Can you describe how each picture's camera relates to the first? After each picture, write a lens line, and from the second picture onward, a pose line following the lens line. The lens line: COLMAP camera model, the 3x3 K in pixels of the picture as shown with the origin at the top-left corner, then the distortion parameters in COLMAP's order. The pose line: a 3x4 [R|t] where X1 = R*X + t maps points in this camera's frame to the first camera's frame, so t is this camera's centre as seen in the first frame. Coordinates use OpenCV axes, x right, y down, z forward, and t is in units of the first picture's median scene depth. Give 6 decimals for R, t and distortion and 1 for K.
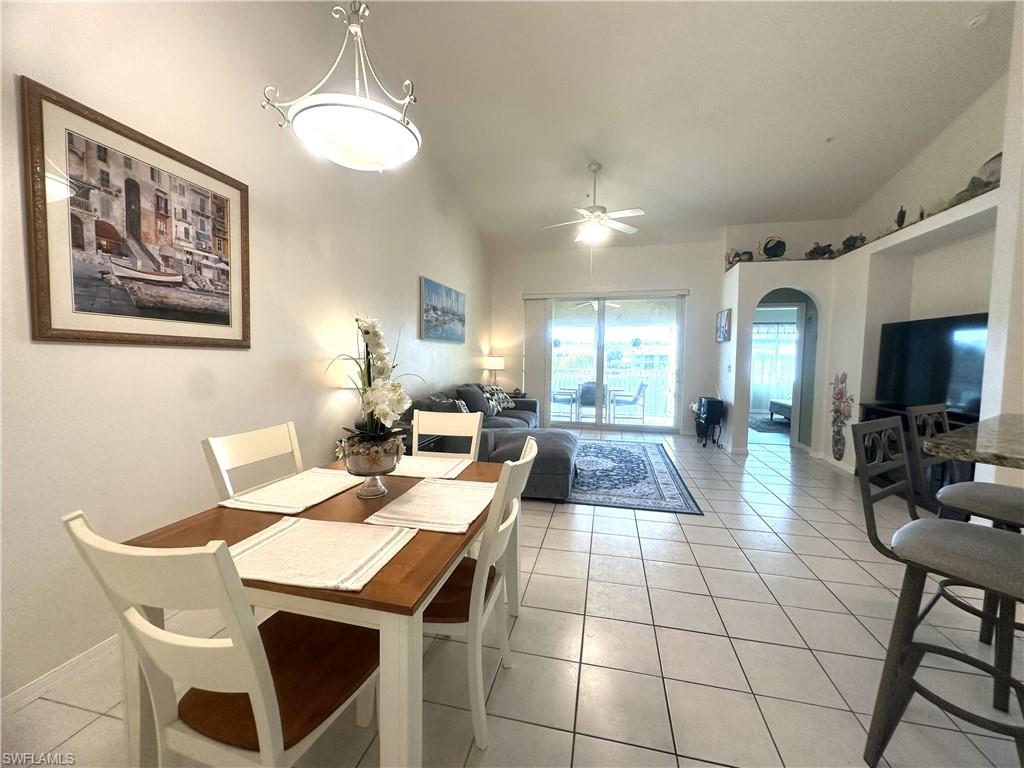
lens RADIAL K [[409.2, 0, 510.6], [0, 409.2, 383.5], [0, 0, 1]] dist [-0.004273, 0.000620]
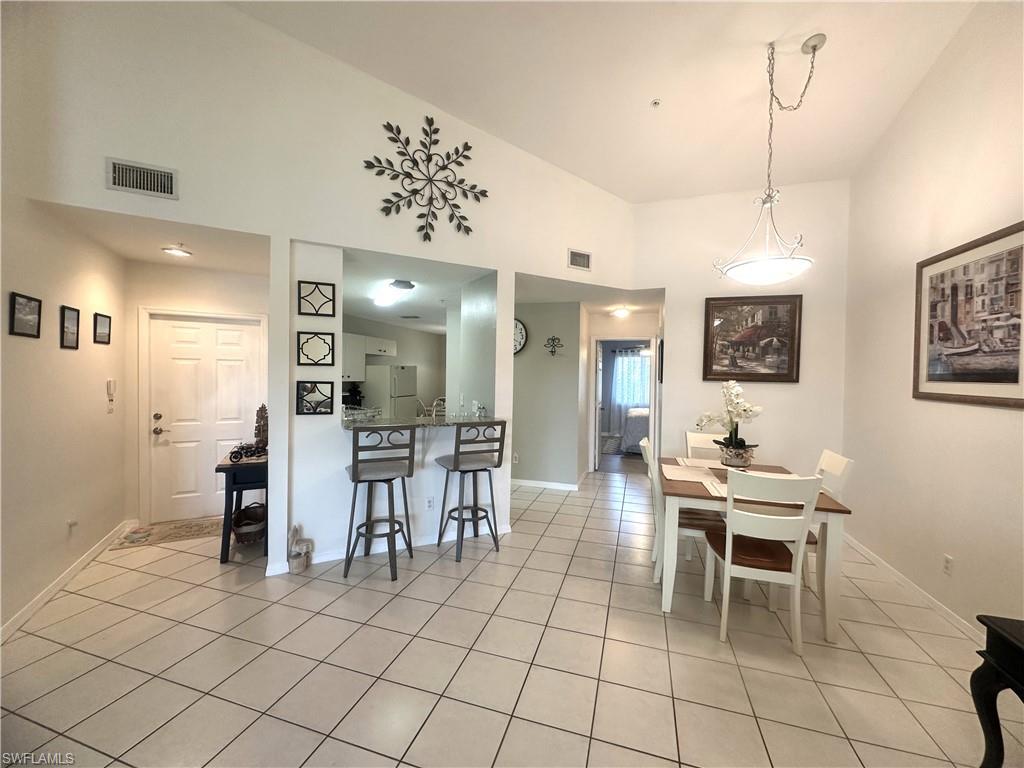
lens RADIAL K [[409.2, 0, 510.6], [0, 409.2, 383.5], [0, 0, 1]] dist [-0.004273, 0.000620]
pose [[-0.996937, -0.028316, 0.072902, 0.400424], [-0.022046, 0.996101, 0.085417, -0.211069], [-0.075037, 0.083548, -0.993675, 2.155354]]
